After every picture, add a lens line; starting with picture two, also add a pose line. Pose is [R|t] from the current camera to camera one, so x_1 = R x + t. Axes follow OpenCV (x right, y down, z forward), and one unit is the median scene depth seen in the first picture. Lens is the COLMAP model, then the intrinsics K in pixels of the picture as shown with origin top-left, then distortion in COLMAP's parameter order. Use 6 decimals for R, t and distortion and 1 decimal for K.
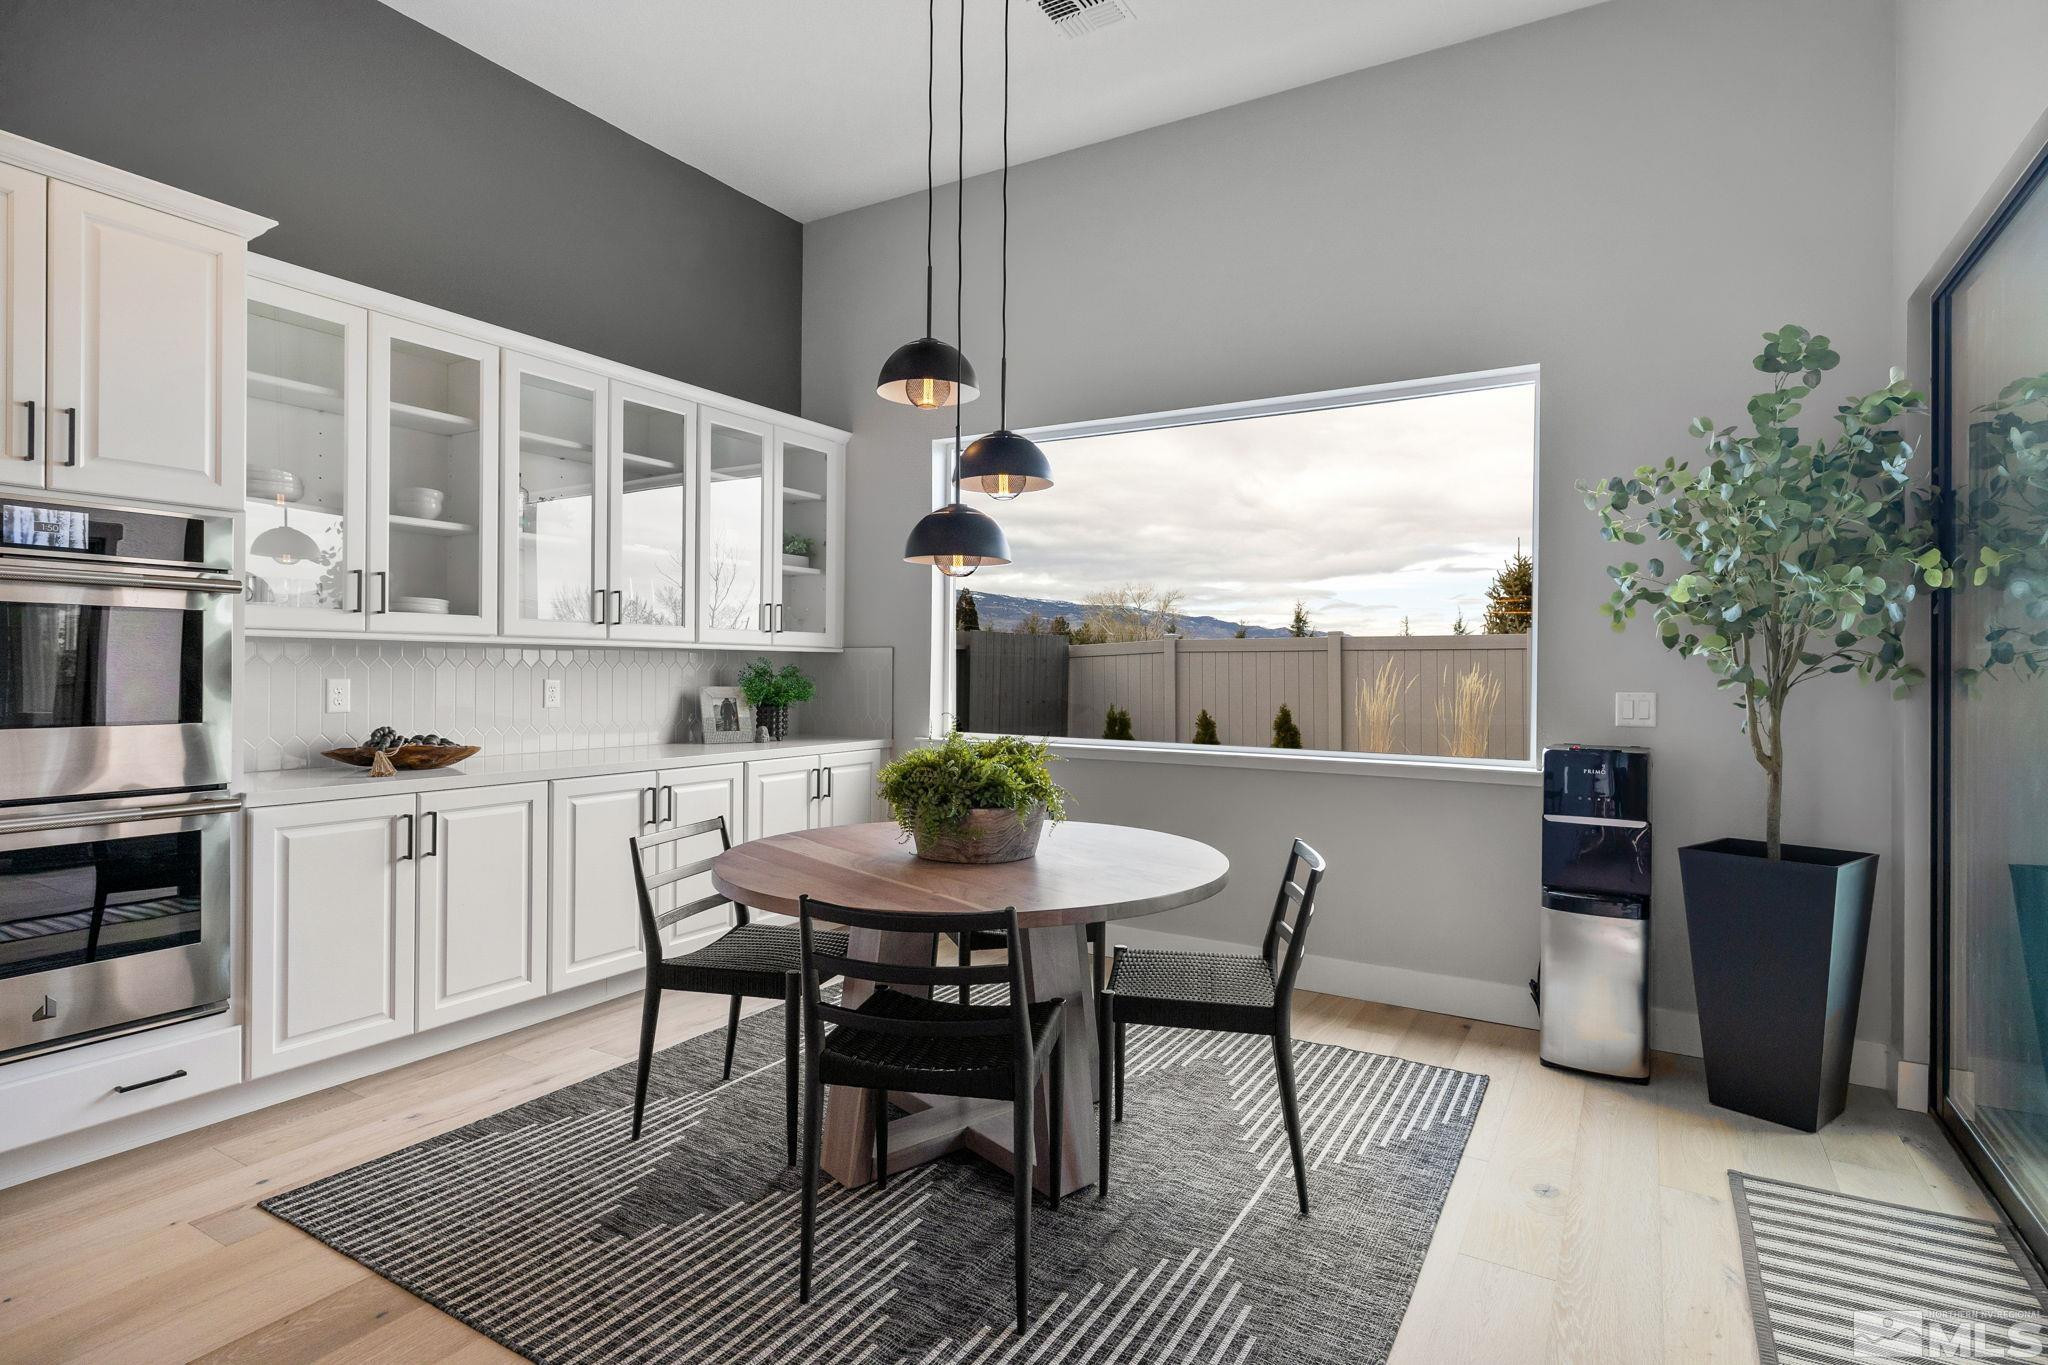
lens RADIAL K [[1016.5, 0, 1027.6], [0, 1016.5, 671.4], [0, 0, 1]] dist [0.009507, 0.000945]
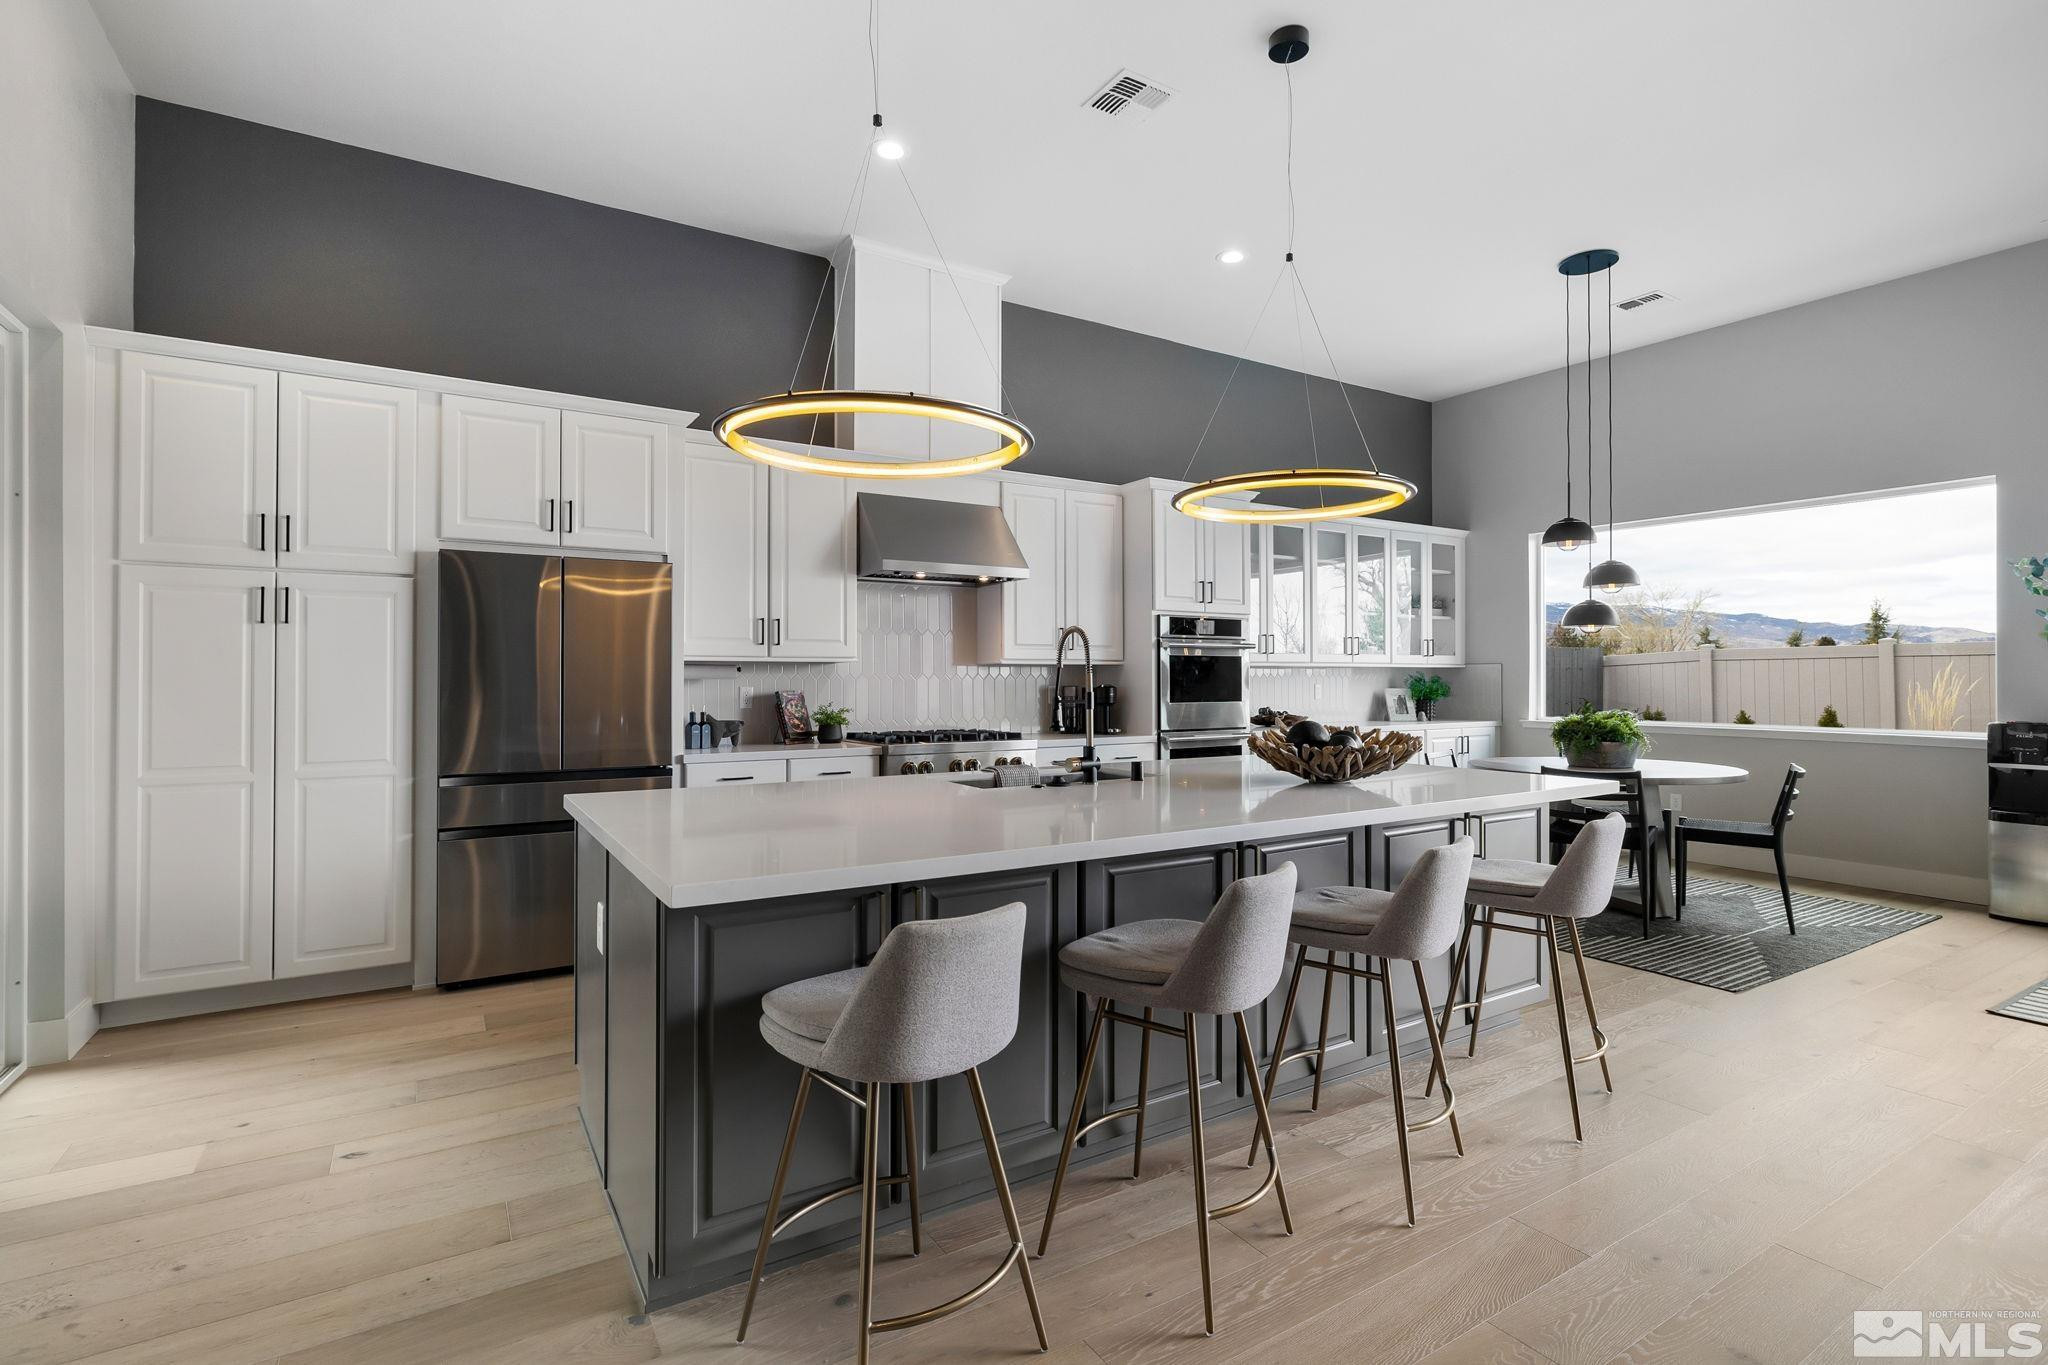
lens RADIAL K [[1016.5, 0, 1027.6], [0, 1016.5, 671.4], [0, 0, 1]] dist [0.009507, 0.000945]
pose [[0.902607, -0.012179, -0.430294, -0.122098], [0.008375, 0.999907, -0.010733, -0.000620], [0.430385, 0.006084, 0.902625, -0.811870]]
